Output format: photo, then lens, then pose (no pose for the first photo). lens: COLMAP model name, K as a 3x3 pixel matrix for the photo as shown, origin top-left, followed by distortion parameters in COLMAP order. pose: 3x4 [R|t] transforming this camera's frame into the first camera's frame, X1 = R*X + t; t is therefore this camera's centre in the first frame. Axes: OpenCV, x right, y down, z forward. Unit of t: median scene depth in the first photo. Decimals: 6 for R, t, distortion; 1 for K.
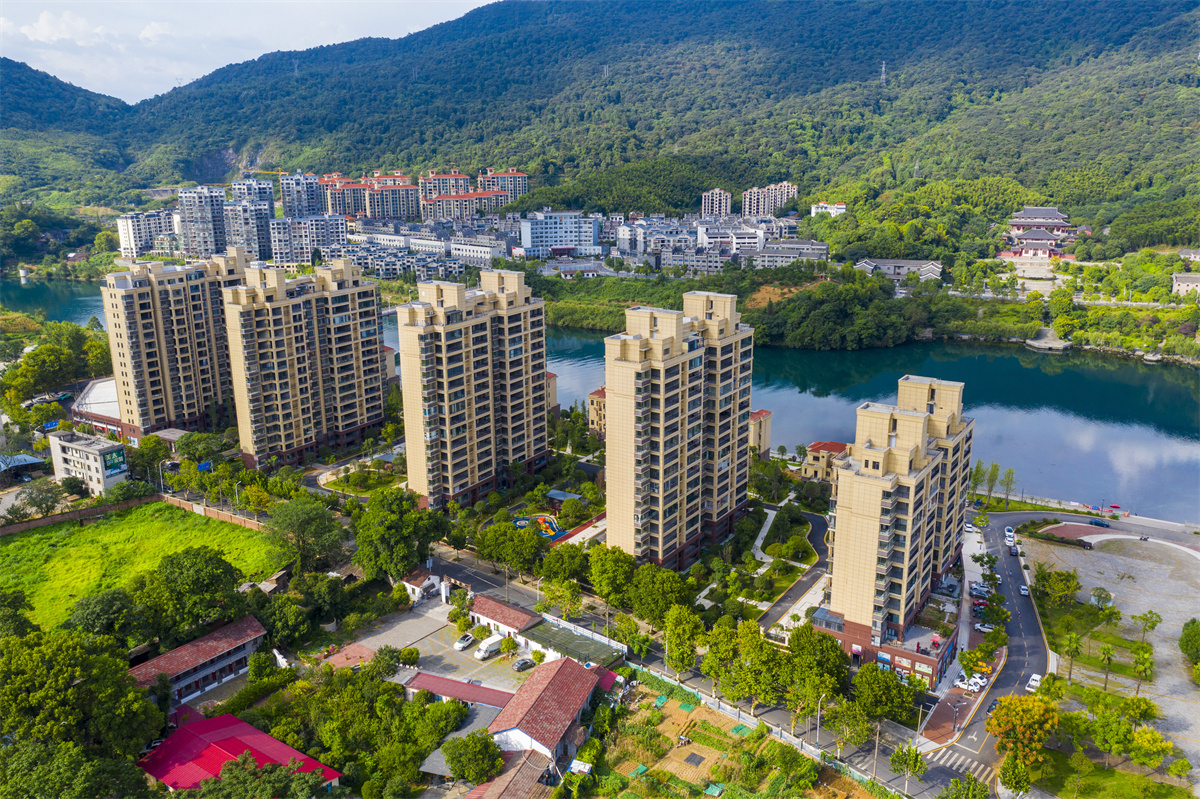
lens RADIAL K [[950.0, 0, 604.8], [0, 950.0, 401.7], [0, 0, 1]] dist [0.001926, -0.000422]
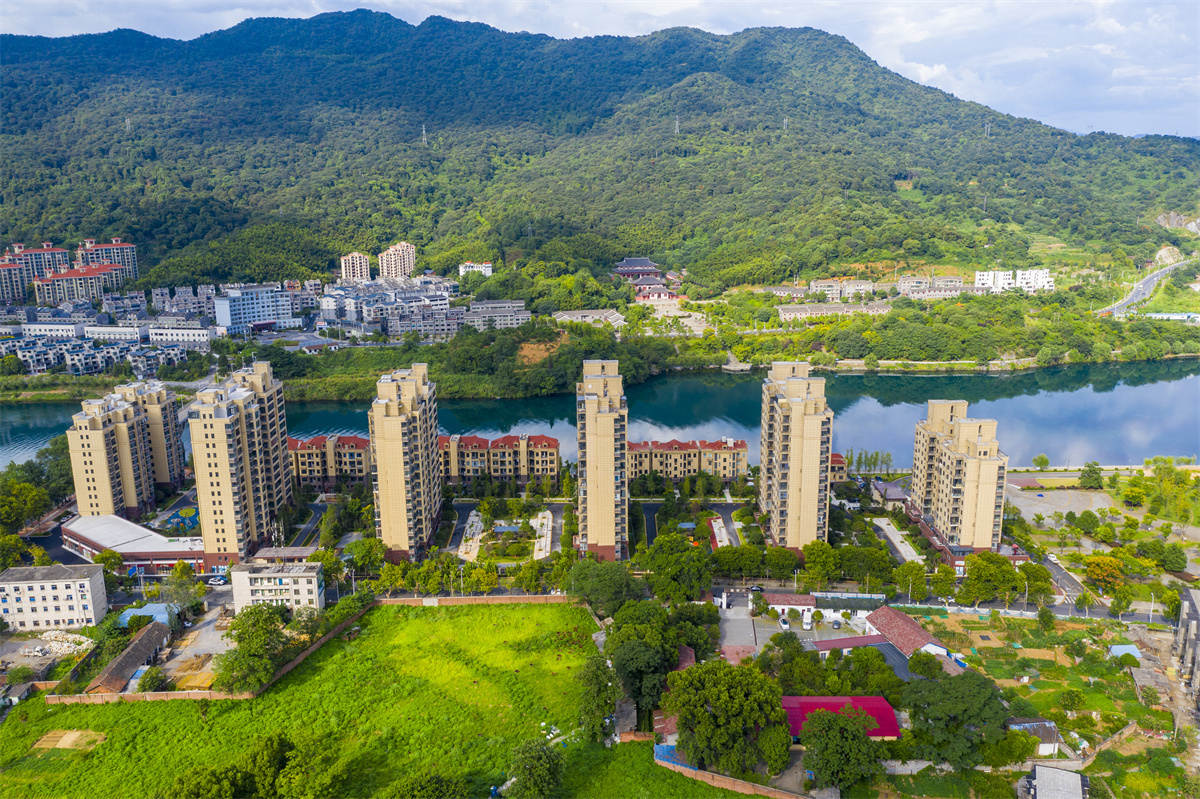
lens RADIAL K [[950.0, 0, 607.3], [0, 950.0, 396.0], [0, 0, 1]] dist [0.001926, -0.000422]
pose [[0.835805, -0.125837, 0.534411, -0.683141], [0.148689, 0.988884, 0.000304, -0.079196], [-0.528509, 0.079207, 0.845225, -0.060118]]
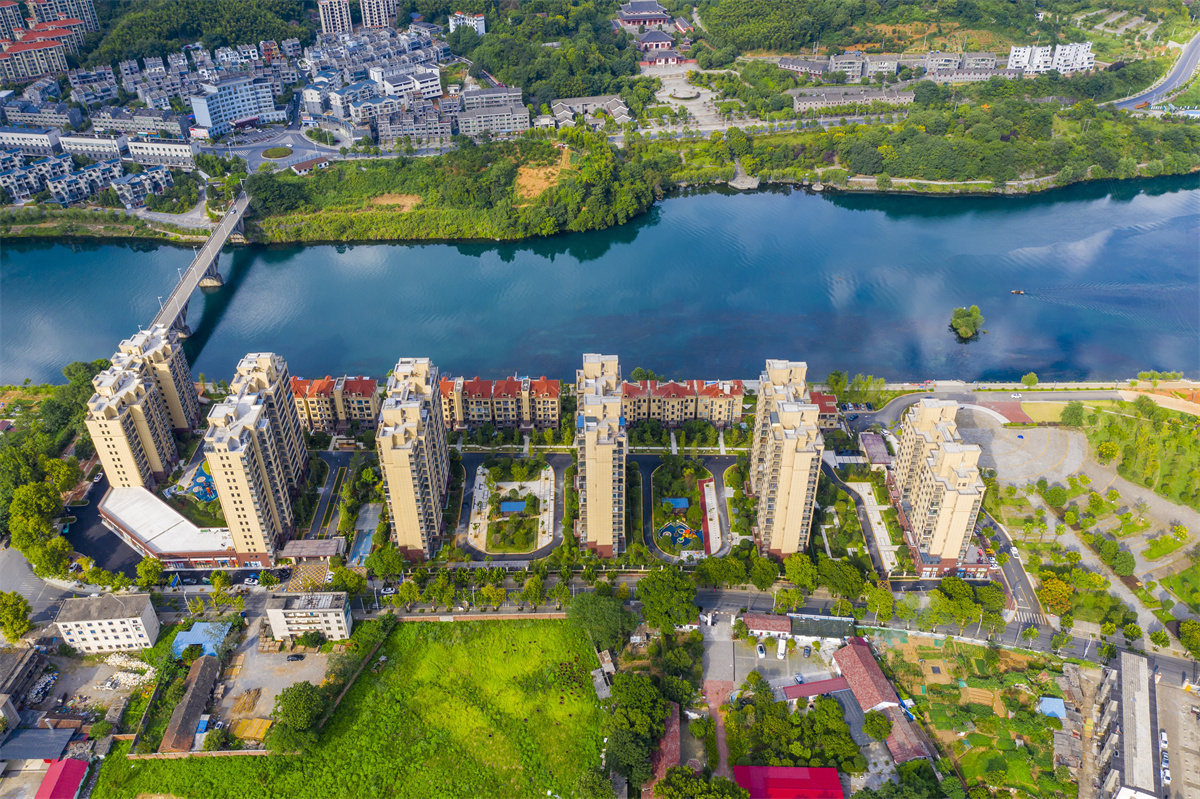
lens RADIAL K [[950.0, 0, 607.1], [0, 950.0, 397.3], [0, 0, 1]] dist [0.001926, -0.000422]
pose [[0.839000, -0.306416, 0.449654, -0.602280], [0.141065, 0.920602, 0.364132, -0.482321], [-0.525528, -0.242076, 0.815609, -0.048645]]
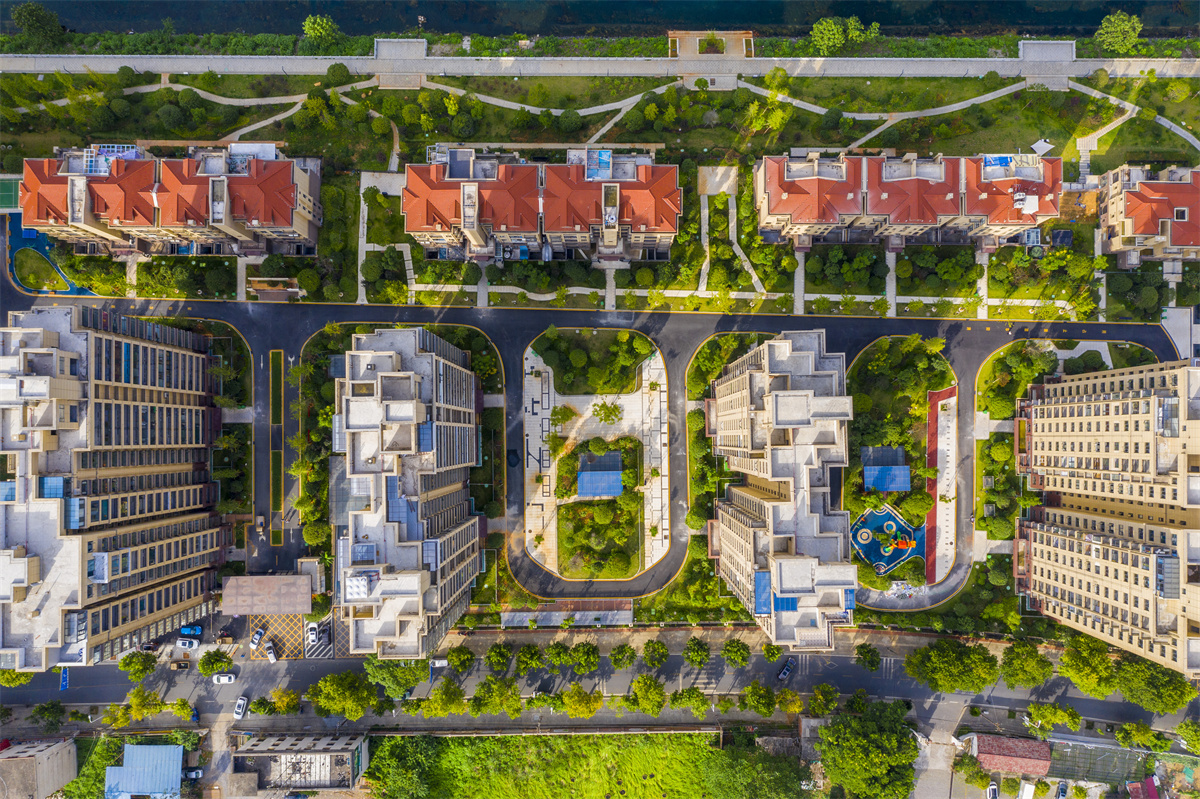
lens RADIAL K [[950.0, 0, 594.1], [0, 950.0, 398.9], [0, 0, 1]] dist [0.001926, -0.000422]
pose [[0.845372, -0.533685, 0.022958, -0.197888], [0.141145, 0.264616, 0.953969, -0.597094], [-0.515194, -0.803218, 0.299026, 0.793114]]
